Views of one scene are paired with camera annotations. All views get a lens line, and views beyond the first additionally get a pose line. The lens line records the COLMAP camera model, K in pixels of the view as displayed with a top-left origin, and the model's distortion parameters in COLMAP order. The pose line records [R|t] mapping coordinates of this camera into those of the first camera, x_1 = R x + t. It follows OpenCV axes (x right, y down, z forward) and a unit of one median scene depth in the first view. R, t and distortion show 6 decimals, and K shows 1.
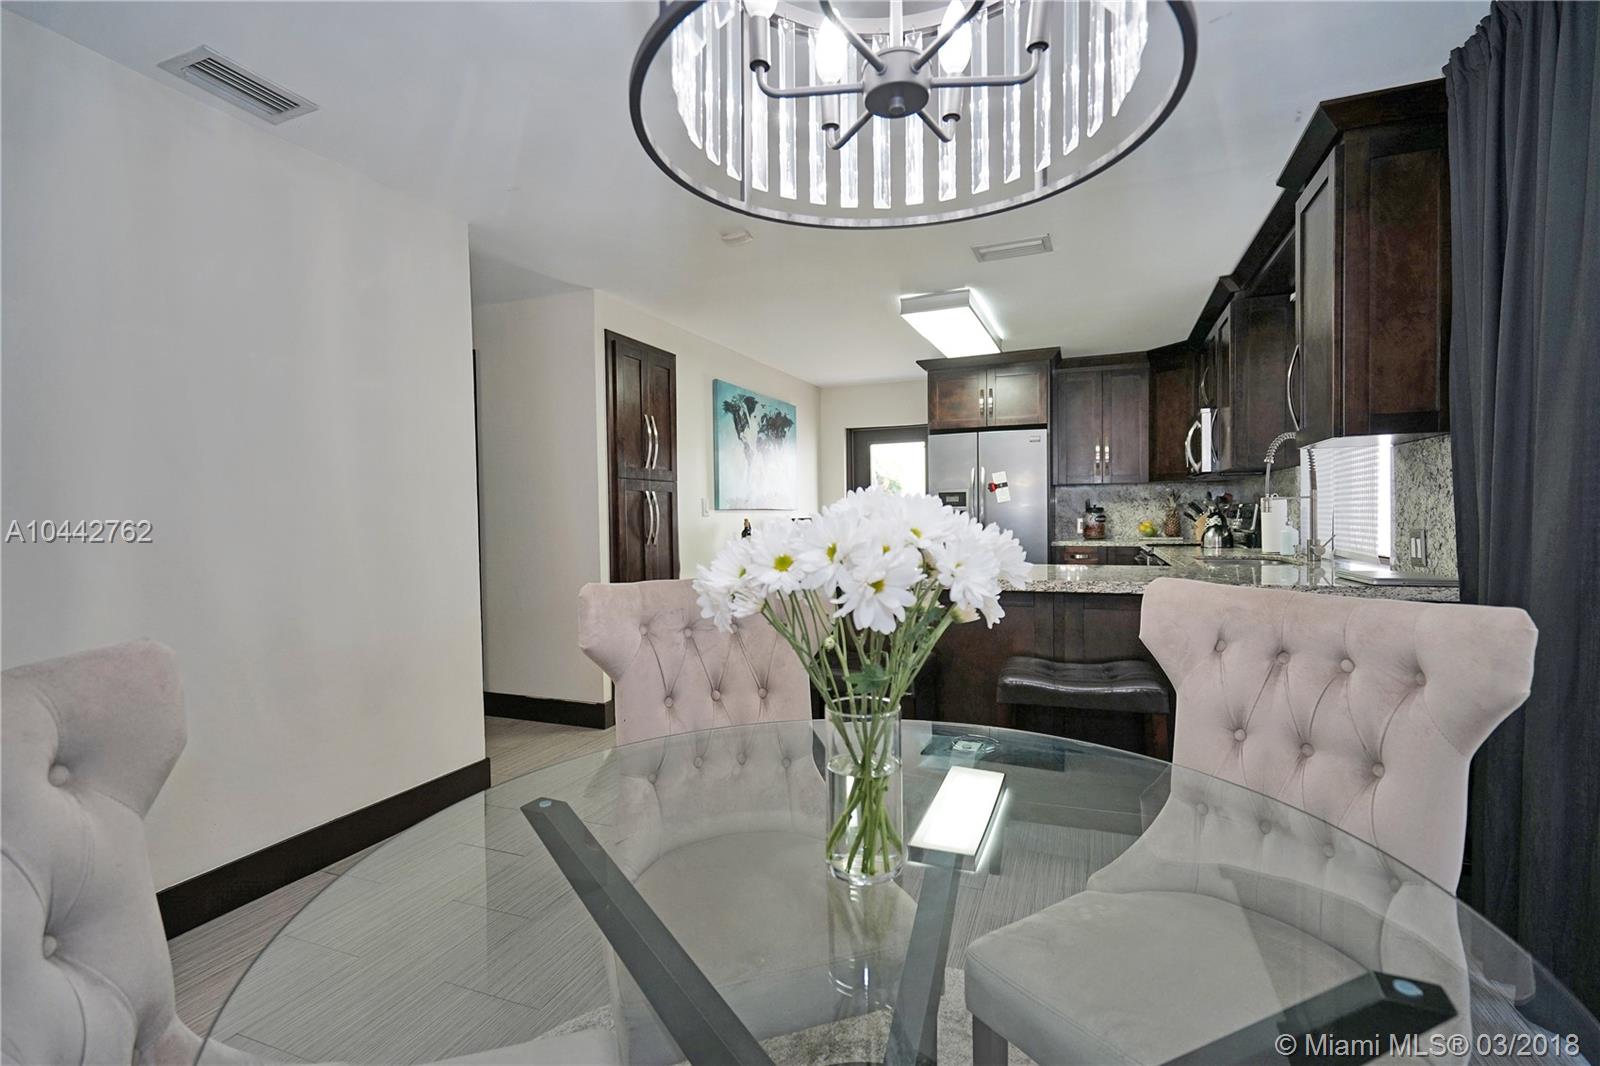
lens RADIAL K [[727.8, 0, 809.1], [0, 727.8, 531.9], [0, 0, 1]] dist [0.001886, 0.001694]
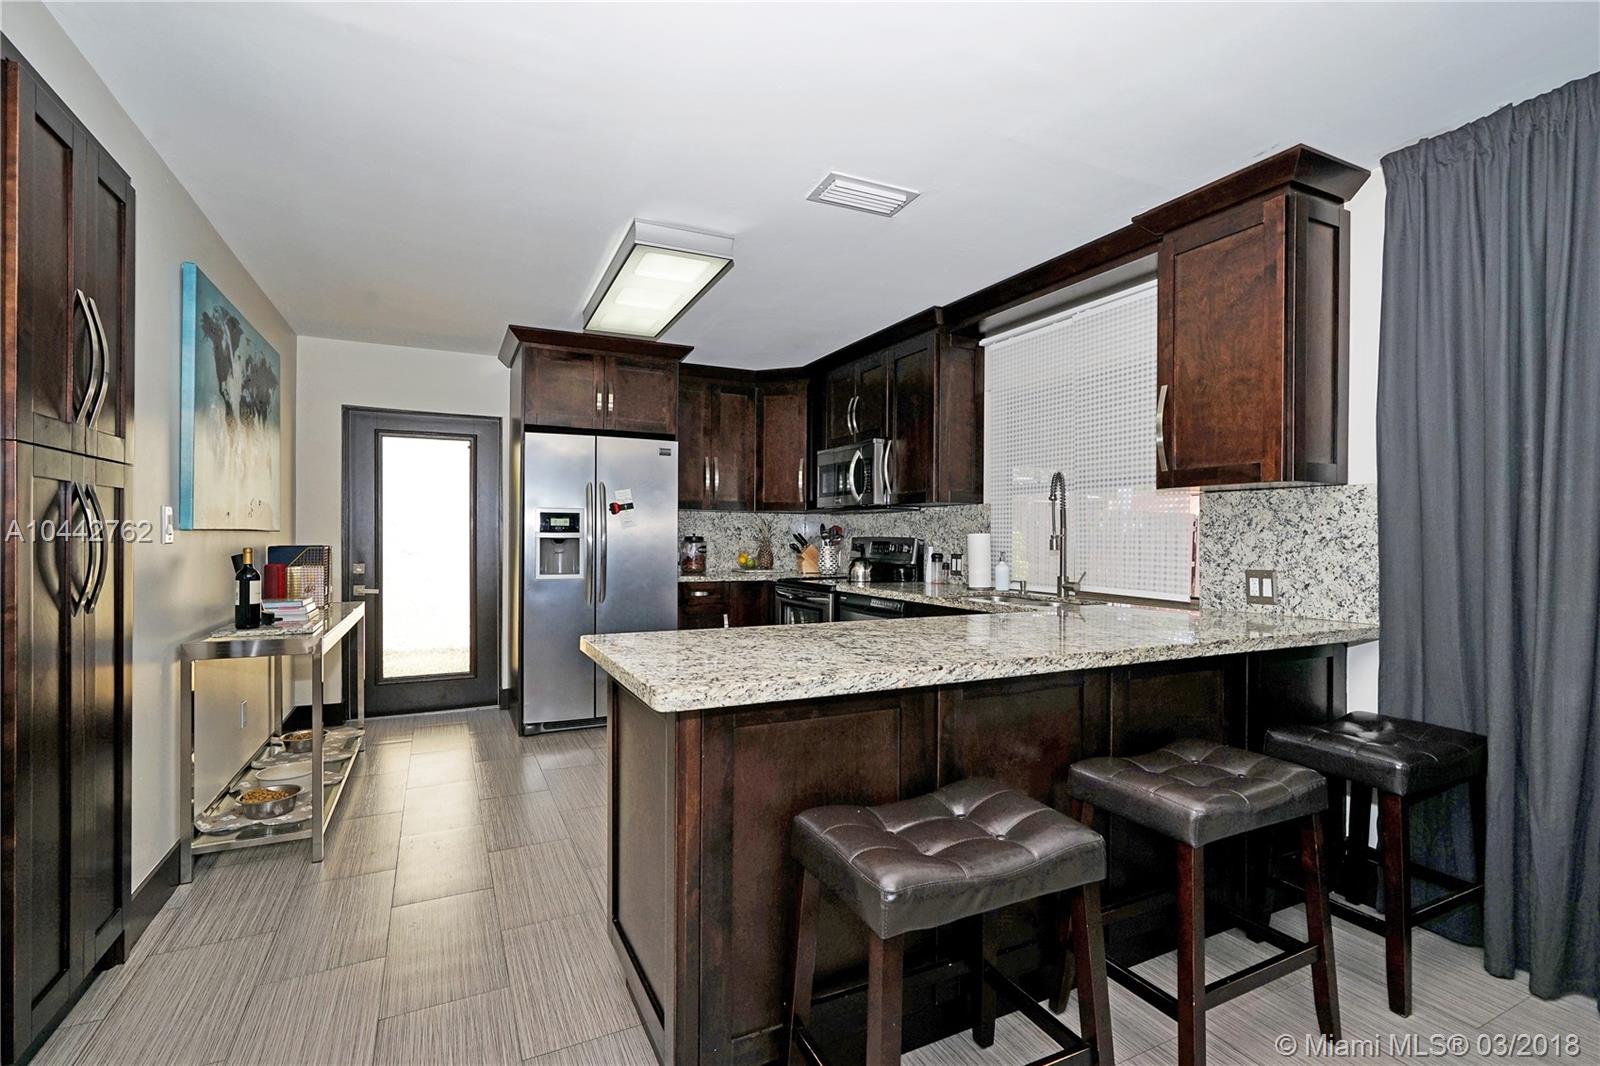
lens RADIAL K [[727.8, 0, 794.3], [0, 727.8, 530.1], [0, 0, 1]] dist [0.001886, 0.001694]
pose [[0.665969, 0.022058, 0.745653, -0.199053], [0.003252, 0.999467, -0.032470, -0.012942], [-0.745972, 0.024049, 0.665543, 0.348459]]
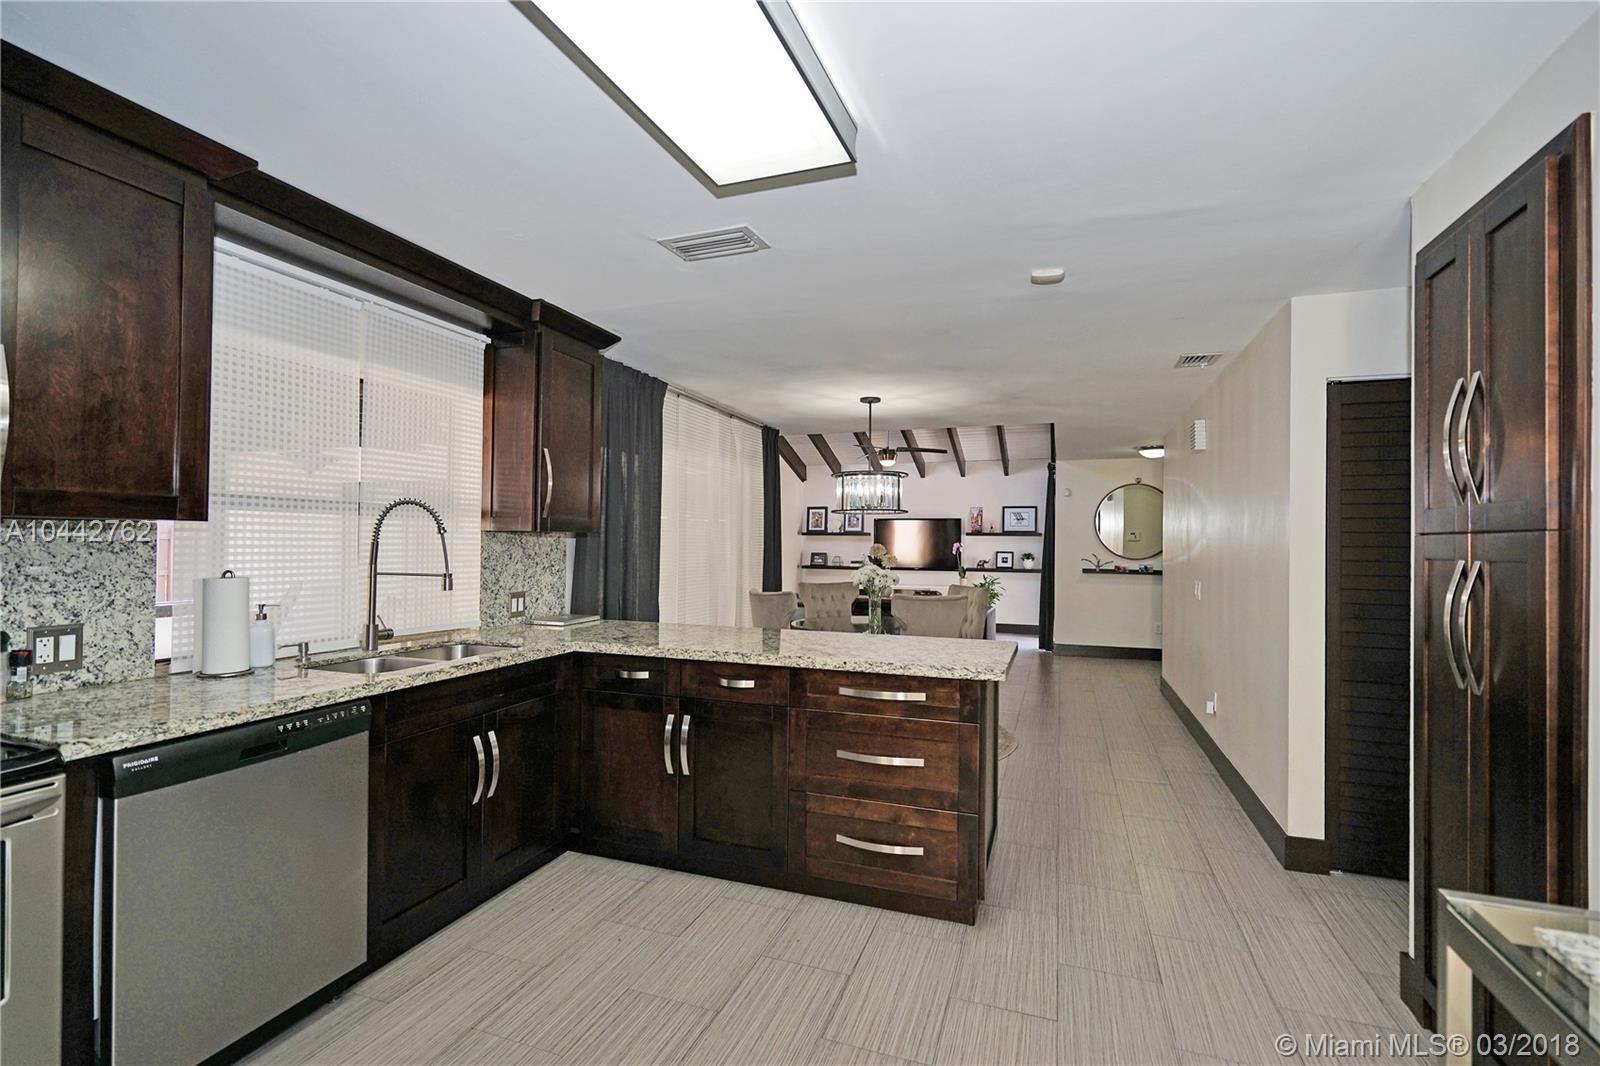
lens RADIAL K [[727.8, 0, 795.6], [0, 727.8, 540.3], [0, 0, 1]] dist [0.001886, 0.001694]
pose [[-0.999063, 0.003297, -0.043152, 0.126099], [0.002479, 0.999817, 0.018991, -0.056700], [0.043207, 0.018866, -0.998888, 1.058110]]
